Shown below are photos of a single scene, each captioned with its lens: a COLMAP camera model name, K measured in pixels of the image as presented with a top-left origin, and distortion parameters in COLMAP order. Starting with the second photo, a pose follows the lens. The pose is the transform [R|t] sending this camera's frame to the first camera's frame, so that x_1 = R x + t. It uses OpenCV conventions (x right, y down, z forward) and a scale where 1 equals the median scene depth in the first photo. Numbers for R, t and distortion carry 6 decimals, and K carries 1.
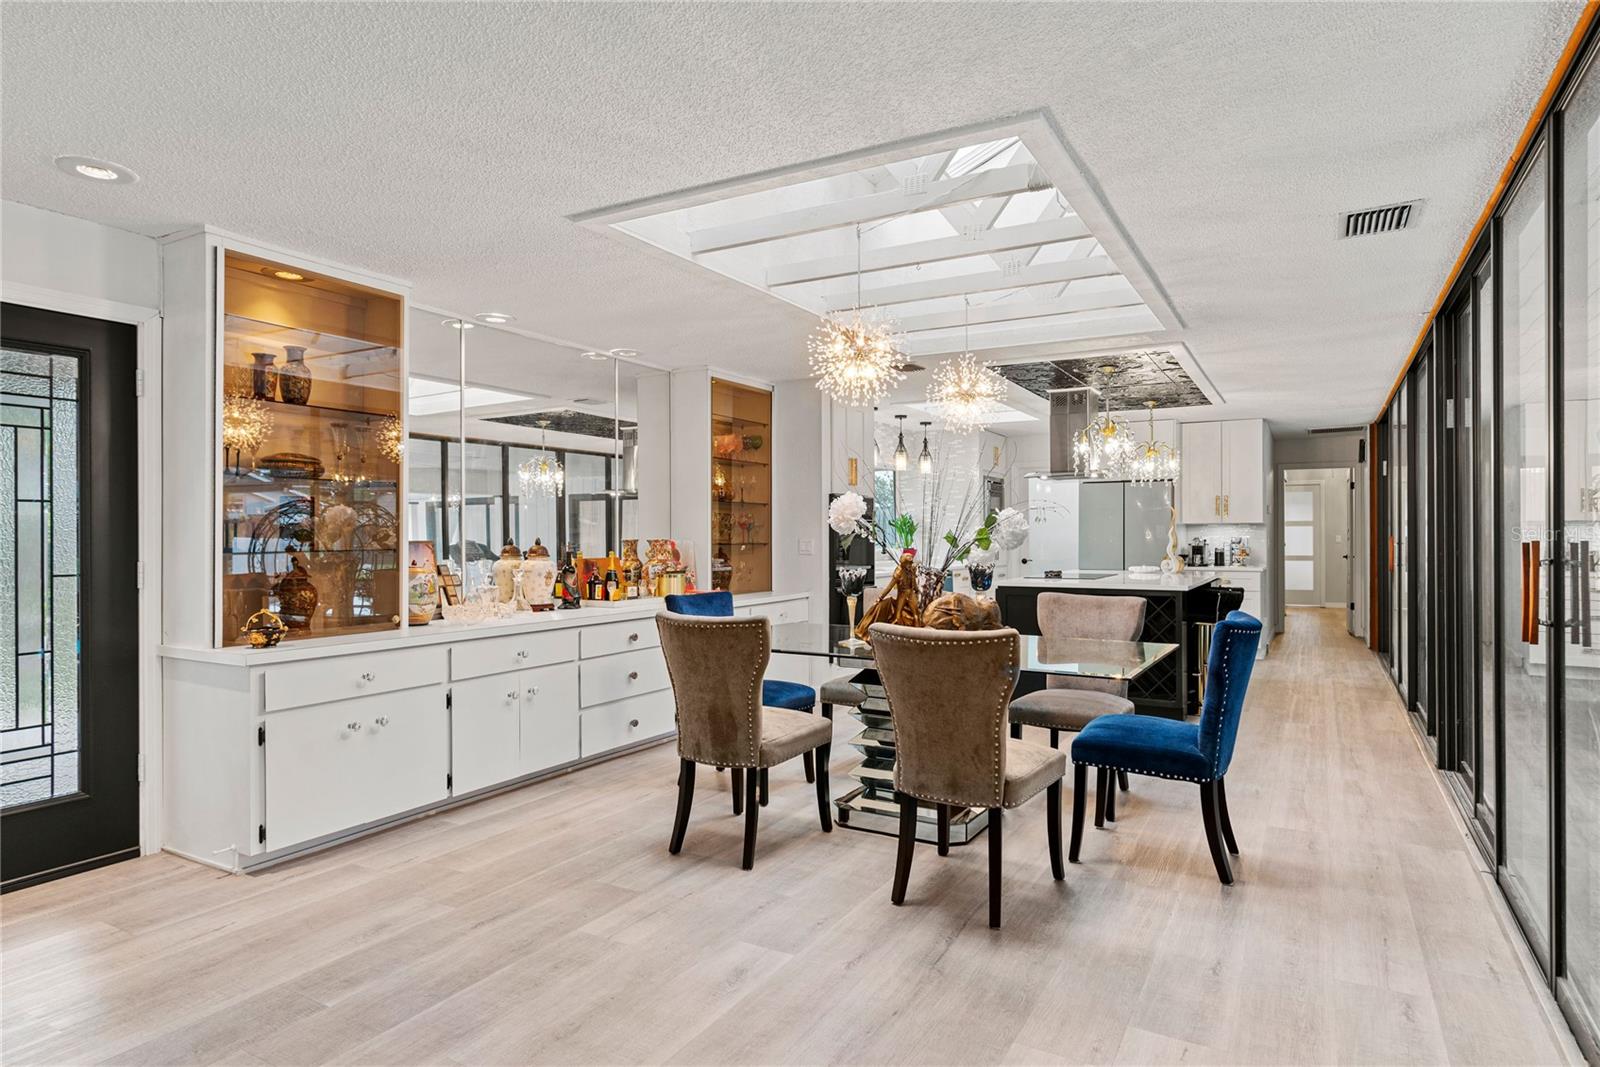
lens RADIAL K [[923.6, 0, 804.3], [0, 923.6, 524.7], [0, 0, 1]] dist [0.005247, 0.003547]
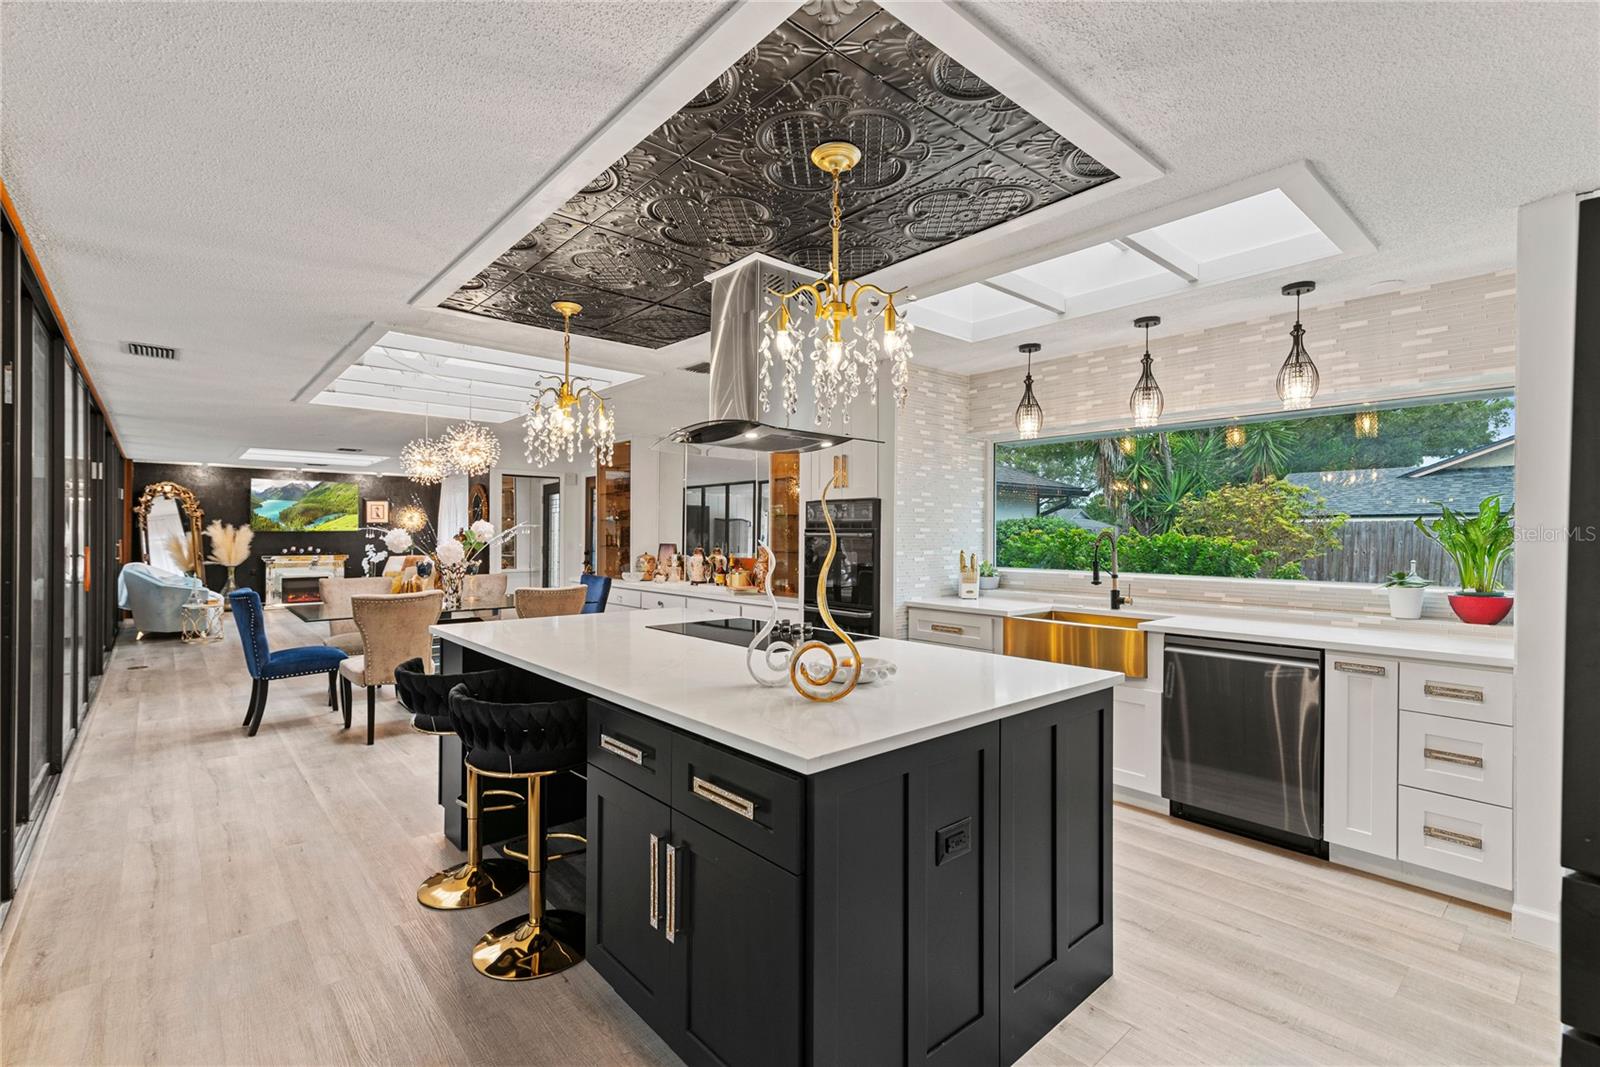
lens RADIAL K [[721.5, 0, 805.3], [0, 721.5, 540.1], [0, 0, 1]] dist [0.008700, 0.000126]
pose [[-0.329904, 0.006980, -0.943989, 0.836399], [0.007636, 0.999960, 0.004726, 0.002115], [0.943984, -0.005650, -0.329944, 1.453282]]
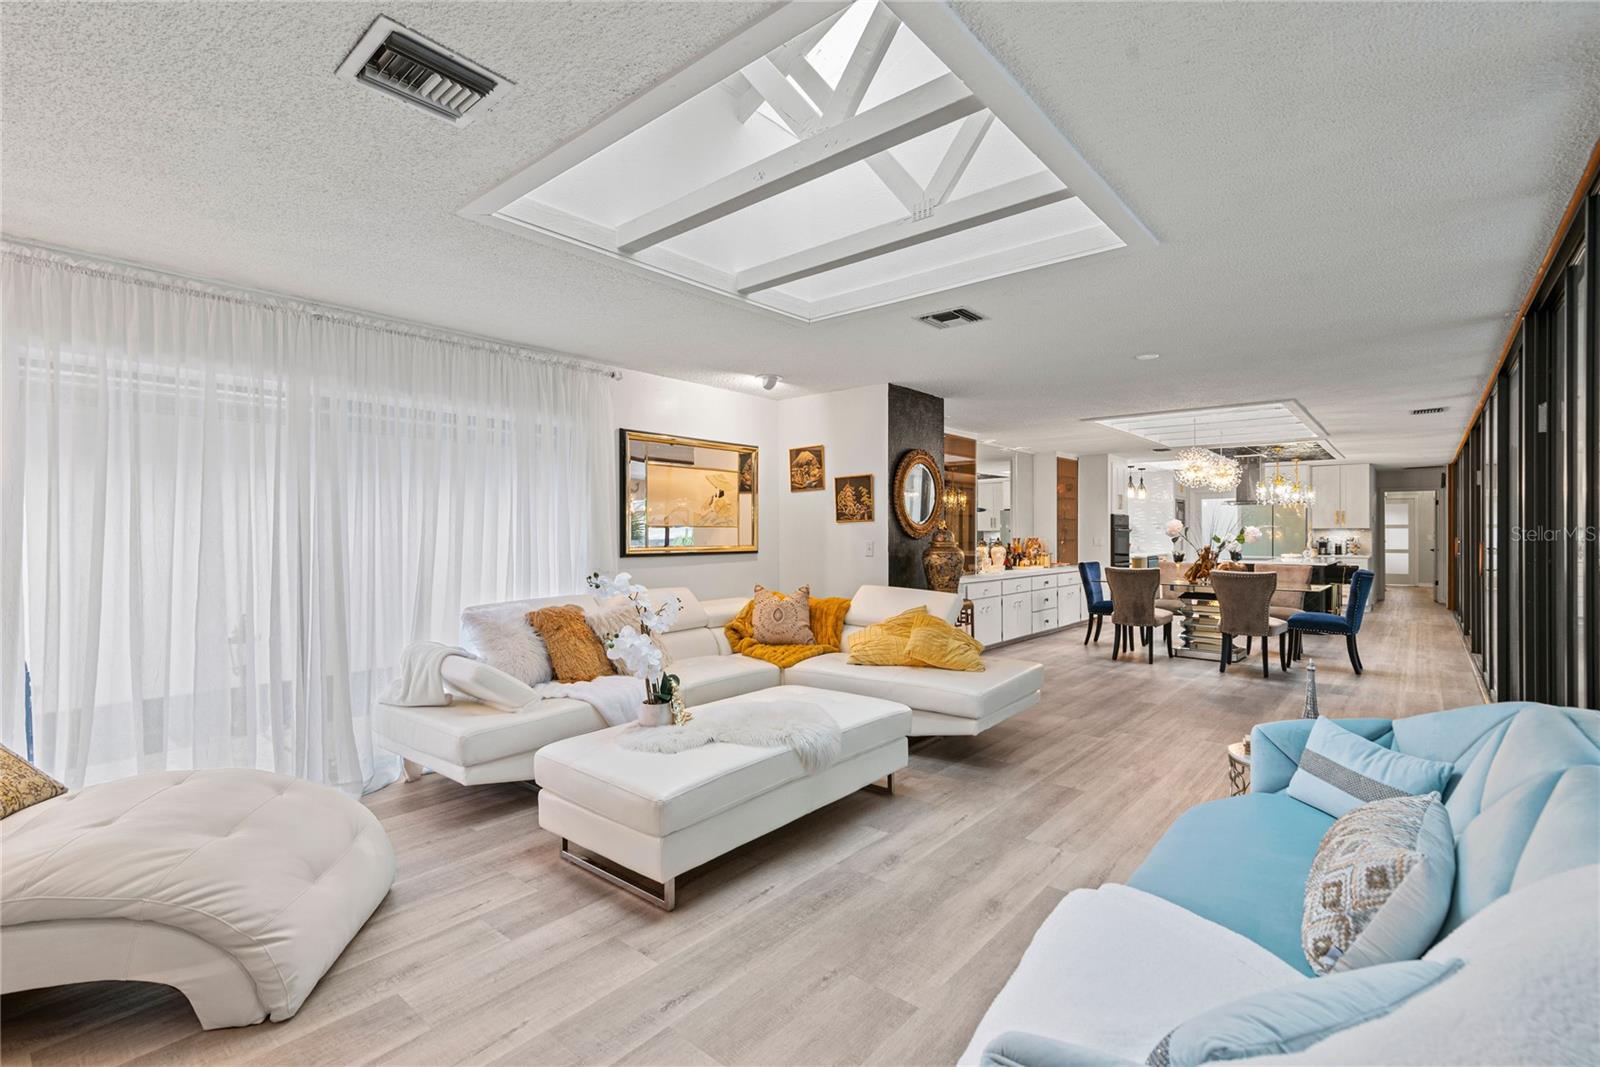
lens RADIAL K [[721.5, 0, 797.9], [0, 721.5, 528.4], [0, 0, 1]] dist [0.008700, 0.000126]
pose [[0.979813, 0.000663, -0.199913, -0.362291], [0.000769, 0.999975, 0.007086, -0.017928], [0.199913, -0.007097, 0.979788, -0.697746]]
